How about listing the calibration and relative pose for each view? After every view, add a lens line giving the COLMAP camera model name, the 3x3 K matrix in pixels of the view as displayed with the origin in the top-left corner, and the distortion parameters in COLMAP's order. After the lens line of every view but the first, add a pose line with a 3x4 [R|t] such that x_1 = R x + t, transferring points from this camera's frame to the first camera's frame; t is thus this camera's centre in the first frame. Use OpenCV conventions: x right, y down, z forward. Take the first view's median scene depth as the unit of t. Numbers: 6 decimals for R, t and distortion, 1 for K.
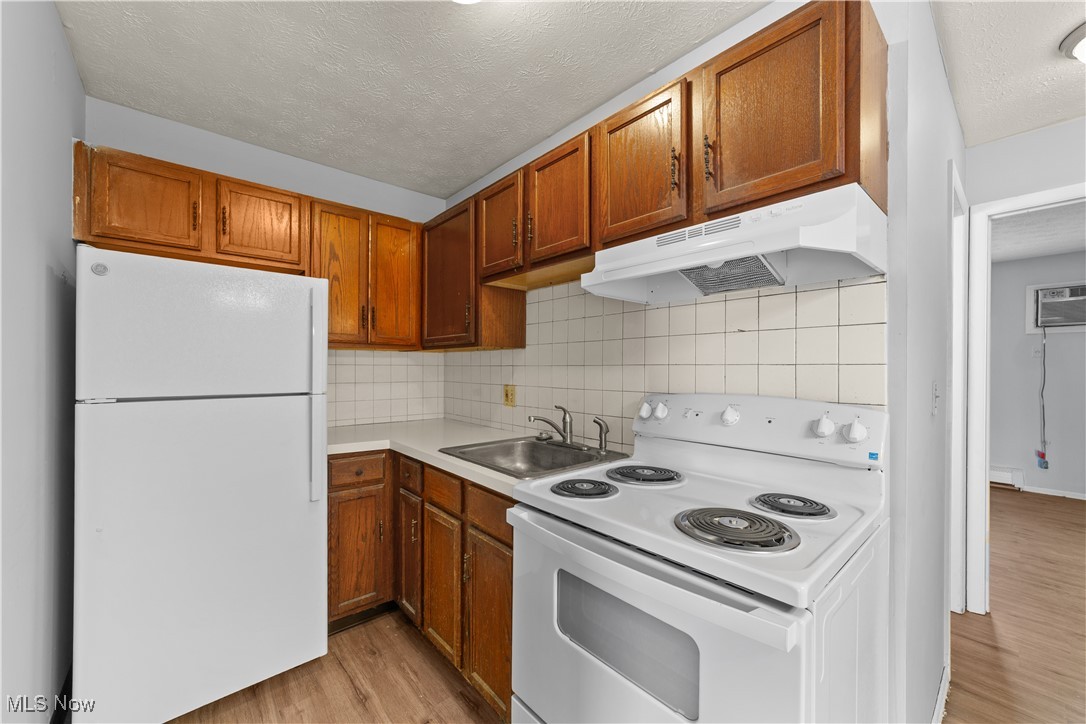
lens RADIAL K [[416.9, 0, 538.4], [0, 416.9, 367.3], [0, 0, 1]] dist [0.000077, 0.002156]
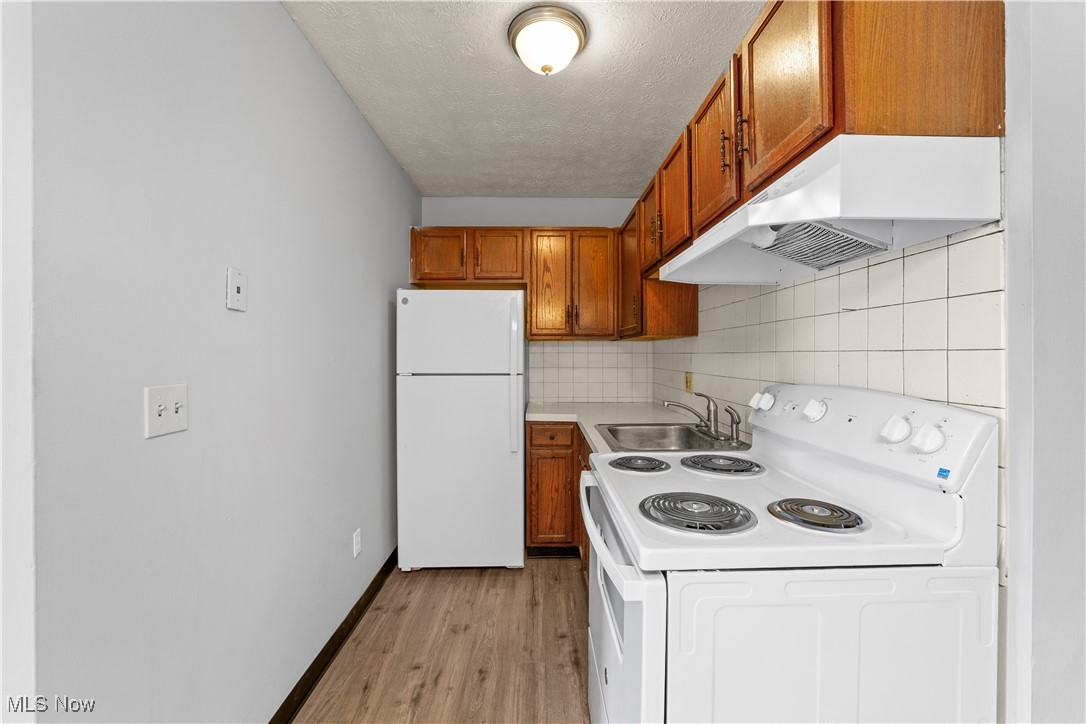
lens RADIAL K [[416.9, 0, 542.0], [0, 416.9, 356.1], [0, 0, 1]] dist [0.000077, 0.002156]
pose [[0.778334, -0.001282, -0.627850, 0.389909], [0.003475, 0.999991, 0.002265, -0.000610], [0.627841, -0.003945, 0.778331, -0.016801]]
